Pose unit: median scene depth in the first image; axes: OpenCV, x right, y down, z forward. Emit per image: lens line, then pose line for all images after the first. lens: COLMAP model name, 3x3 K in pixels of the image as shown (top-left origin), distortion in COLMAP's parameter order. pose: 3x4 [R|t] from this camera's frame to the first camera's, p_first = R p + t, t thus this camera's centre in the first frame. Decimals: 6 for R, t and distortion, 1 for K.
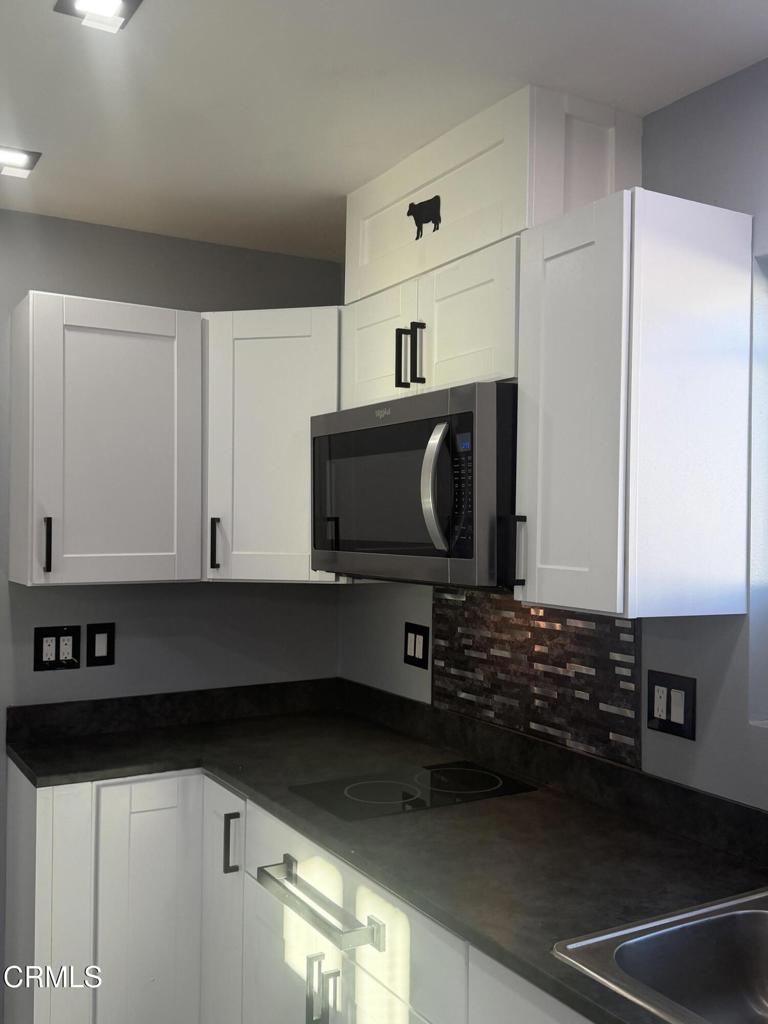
lens RADIAL K [[973.5, 0, 381.9], [0, 973.5, 515.6], [0, 0, 1]] dist [0.089778, 0.000000]
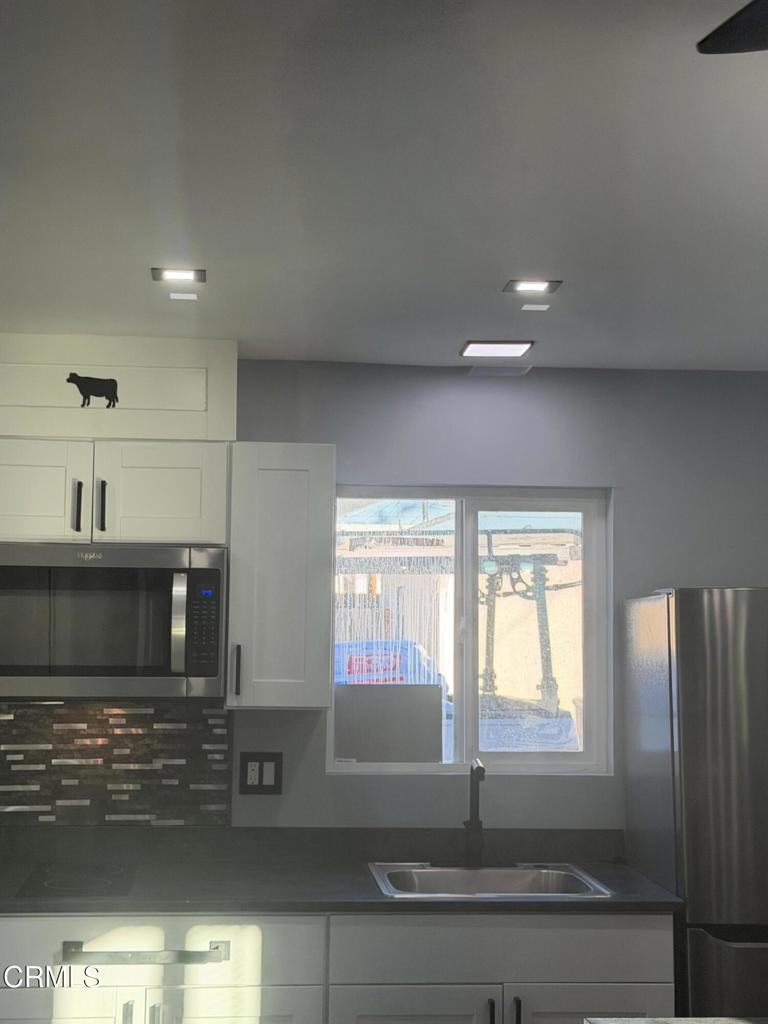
lens RADIAL K [[1519.7, 0, 382.6], [0, 1519.7, 511.2], [0, 0, 1]] dist [0.063352, 0.000000]
pose [[0.409190, 0.063568, 0.910232, -1.442223], [-0.014078, 0.997891, -0.063361, -0.045216], [-0.912341, 0.013112, 0.409222, -0.070716]]
